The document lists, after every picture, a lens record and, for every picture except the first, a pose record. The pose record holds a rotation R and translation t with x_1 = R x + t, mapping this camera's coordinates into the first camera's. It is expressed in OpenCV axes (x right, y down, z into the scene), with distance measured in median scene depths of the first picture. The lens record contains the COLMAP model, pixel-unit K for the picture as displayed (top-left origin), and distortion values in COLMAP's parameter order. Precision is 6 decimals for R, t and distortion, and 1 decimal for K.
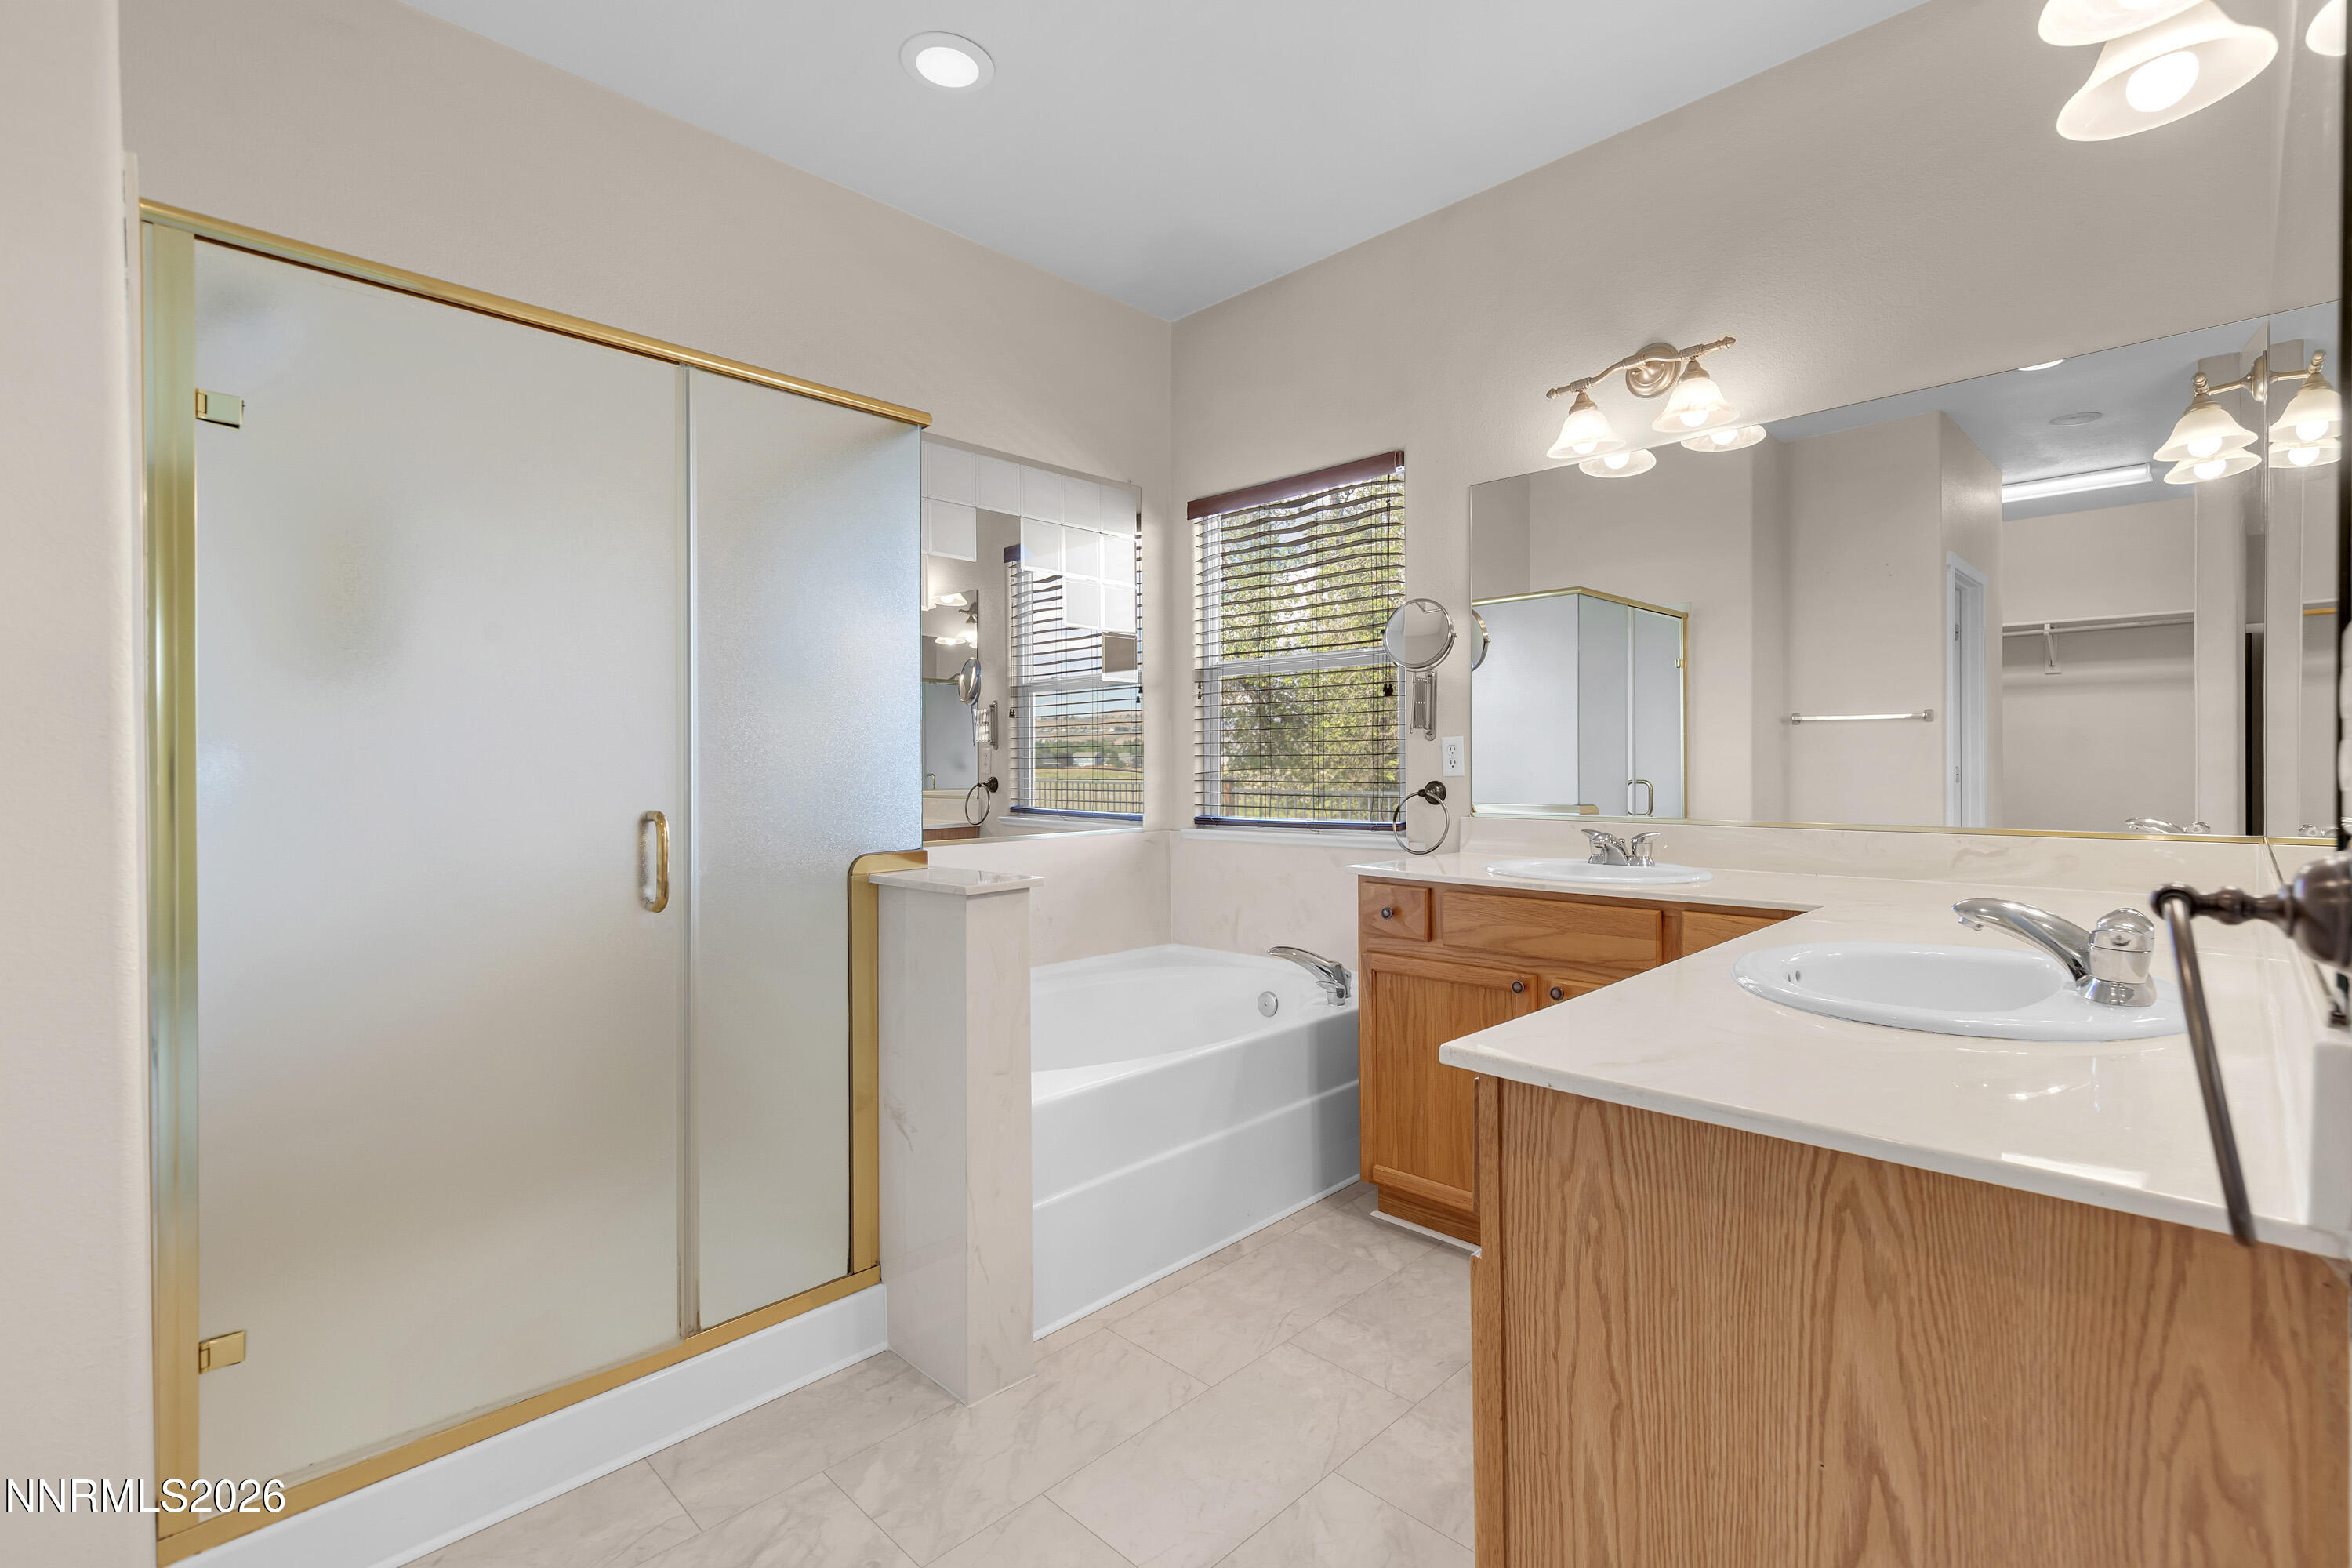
lens RADIAL K [[1076.9, 0, 1178.3], [0, 1076.9, 776.3], [0, 0, 1]] dist [0.014629, 0.000130]
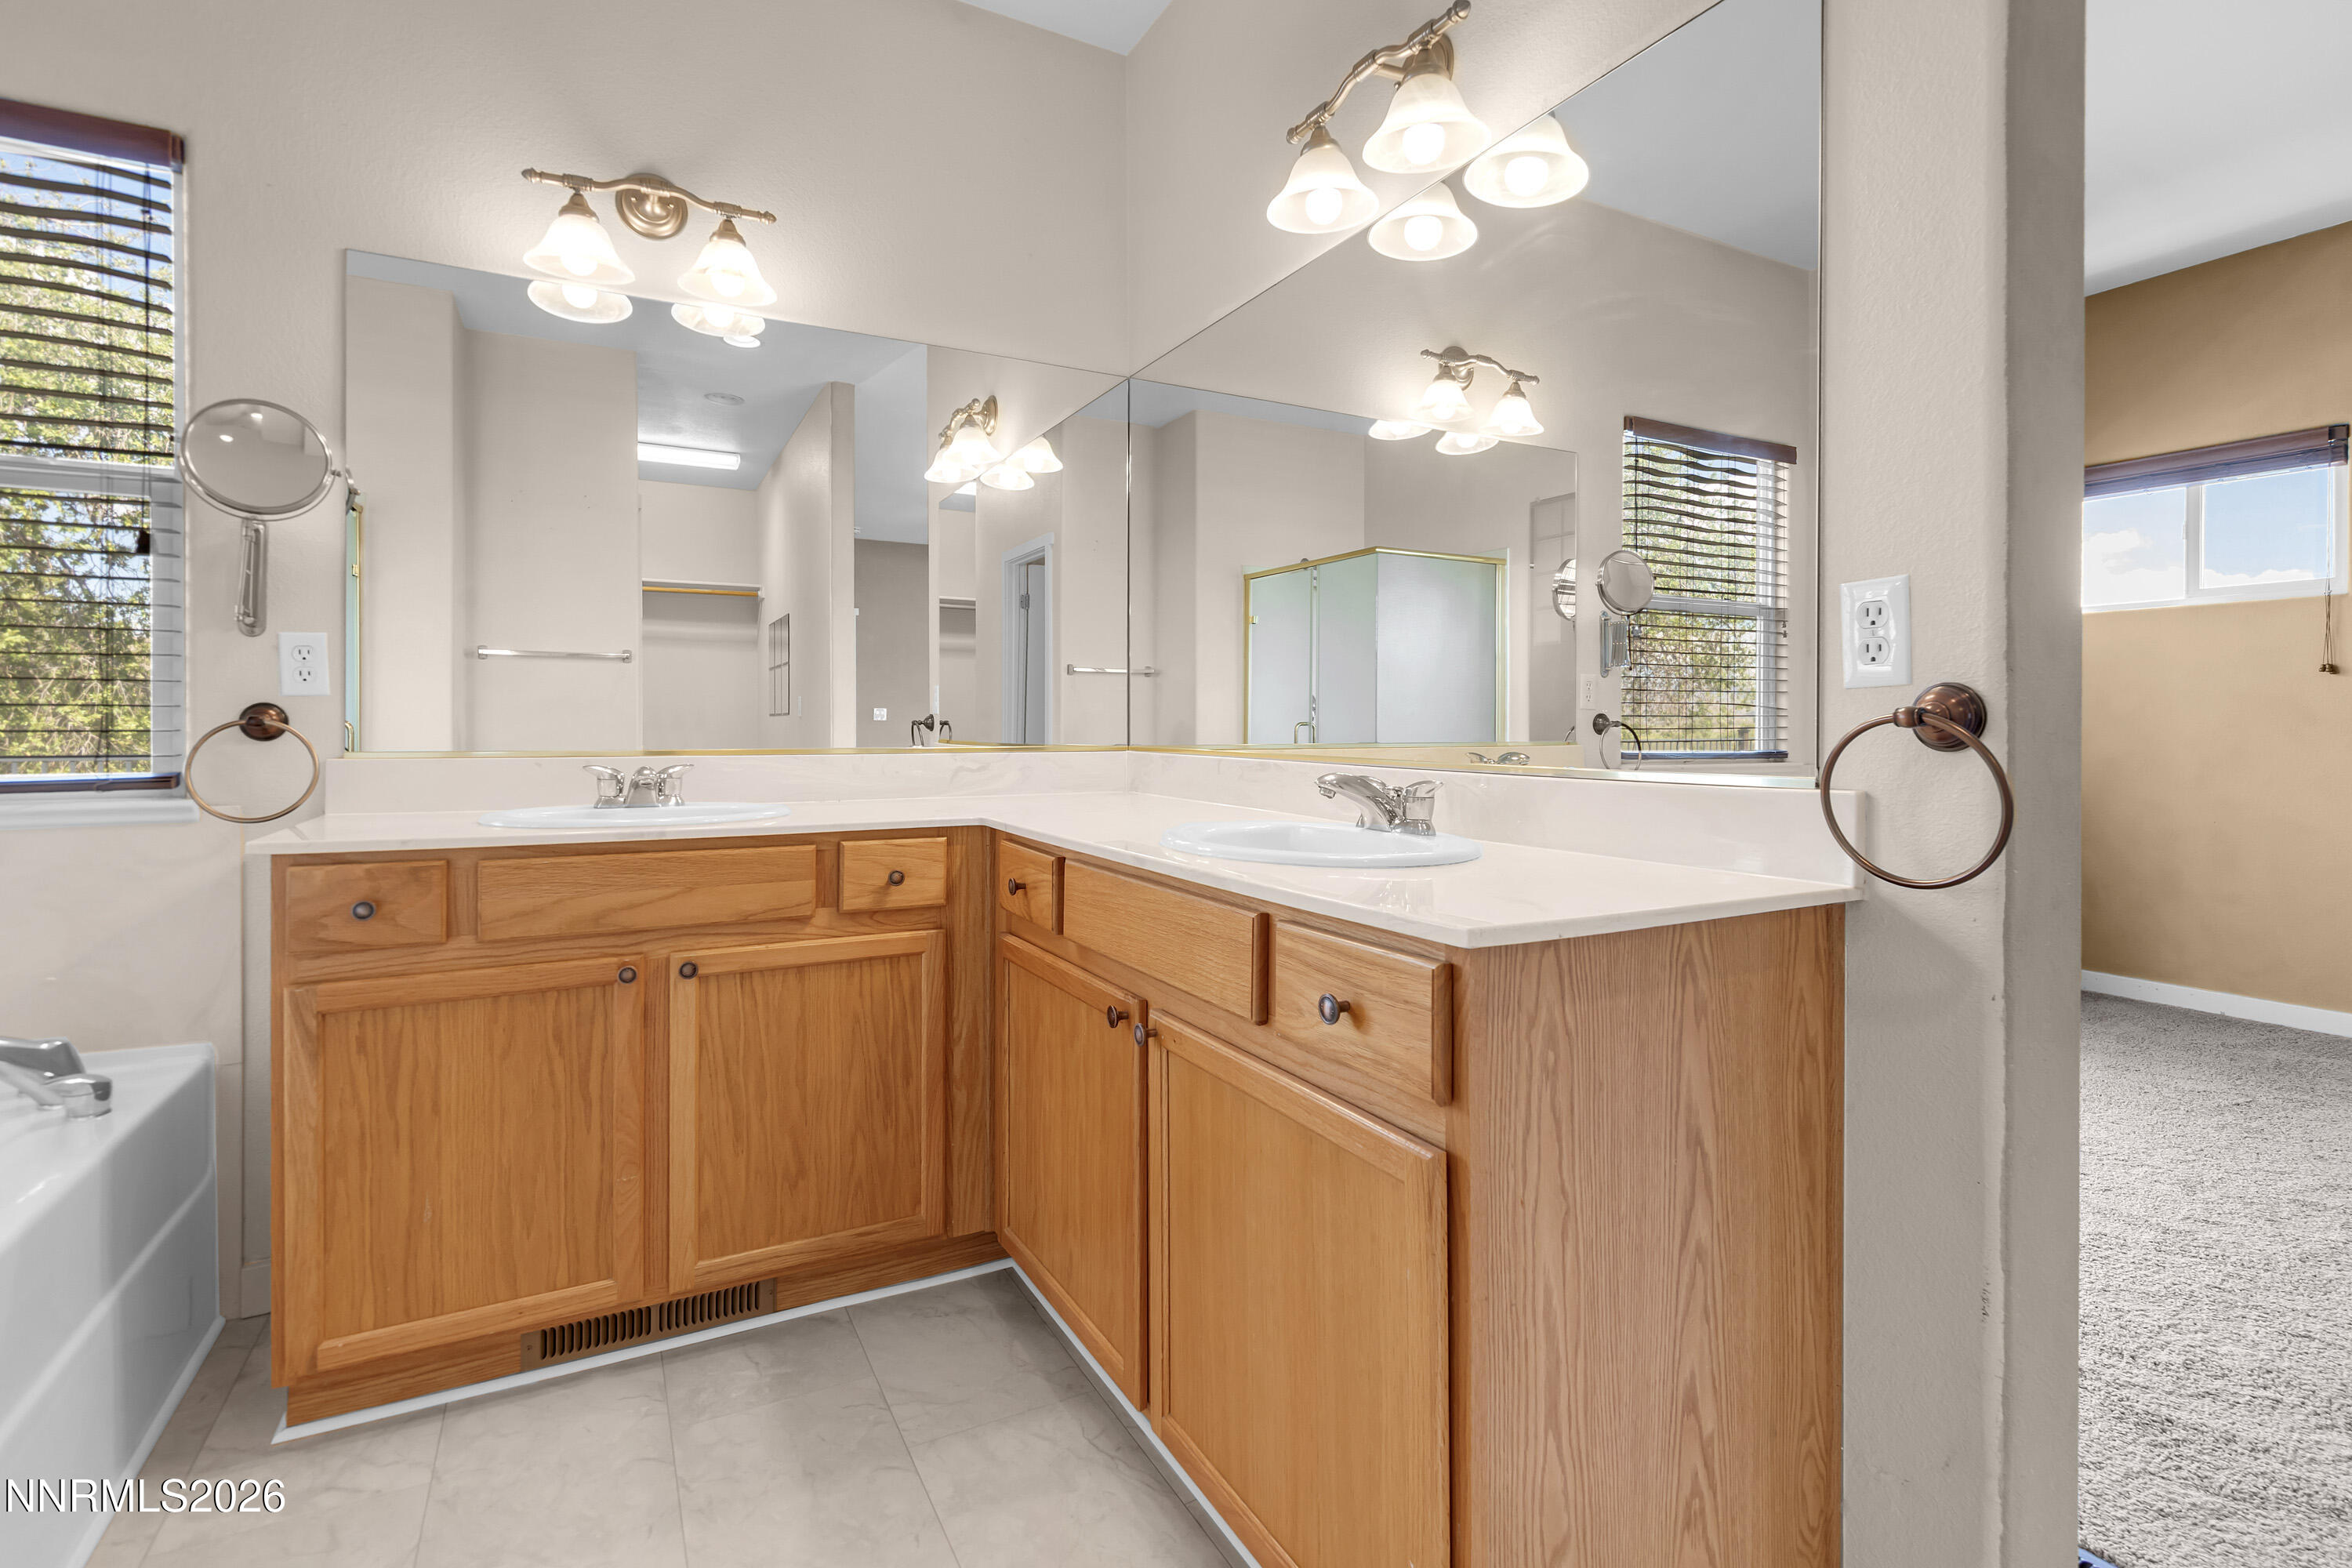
lens RADIAL K [[1146.9, 0, 1217.1], [0, 1146.9, 727.3], [0, 0, 1]] dist [0.004069, 0.000567]
pose [[0.274994, 0.004405, 0.961436, -0.299173], [0.006215, 0.999960, -0.006359, 0.031889], [-0.961426, 0.007724, 0.274956, 0.367323]]
